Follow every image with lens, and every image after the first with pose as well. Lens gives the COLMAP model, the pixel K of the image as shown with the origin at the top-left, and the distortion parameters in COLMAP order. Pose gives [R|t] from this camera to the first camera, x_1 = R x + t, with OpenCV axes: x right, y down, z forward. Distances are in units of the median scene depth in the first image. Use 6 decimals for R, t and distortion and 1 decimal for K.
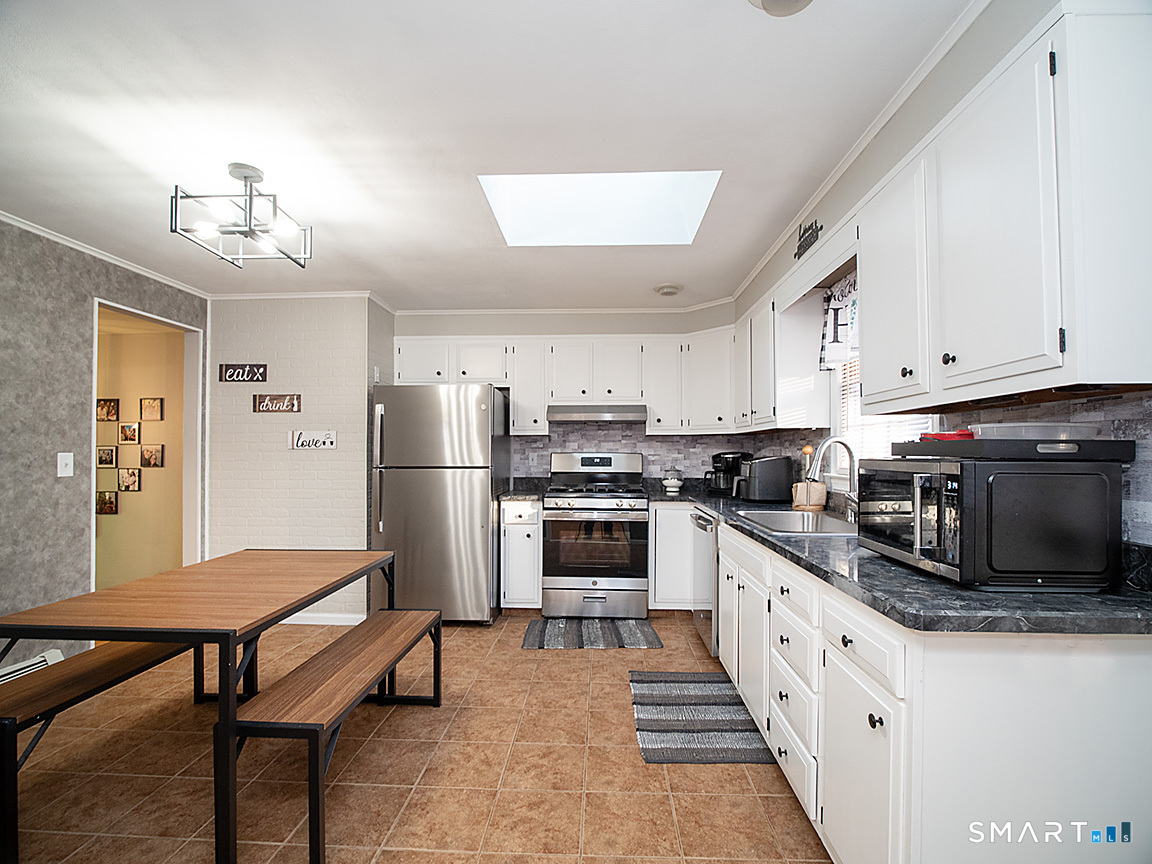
lens RADIAL K [[541.5, 0, 583.6], [0, 541.5, 446.3], [0, 0, 1]] dist [-0.012784, -0.002022]
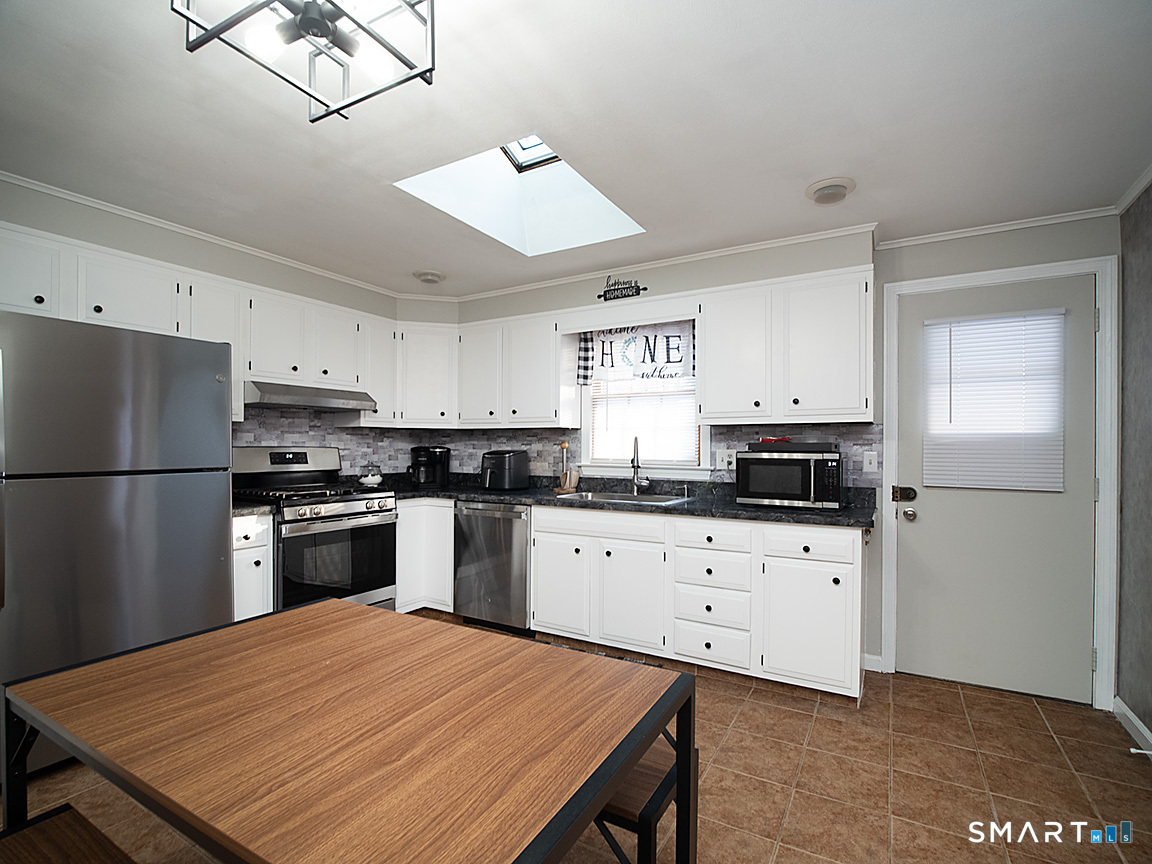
lens RADIAL K [[541.5, 0, 590.3], [0, 541.5, 445.9], [0, 0, 1]] dist [-0.012784, -0.002022]
pose [[0.452402, 0.002020, 0.891812, -0.496804], [-0.014918, 0.999875, 0.005303, 0.000211], [-0.891689, -0.015703, 0.452376, 0.268567]]
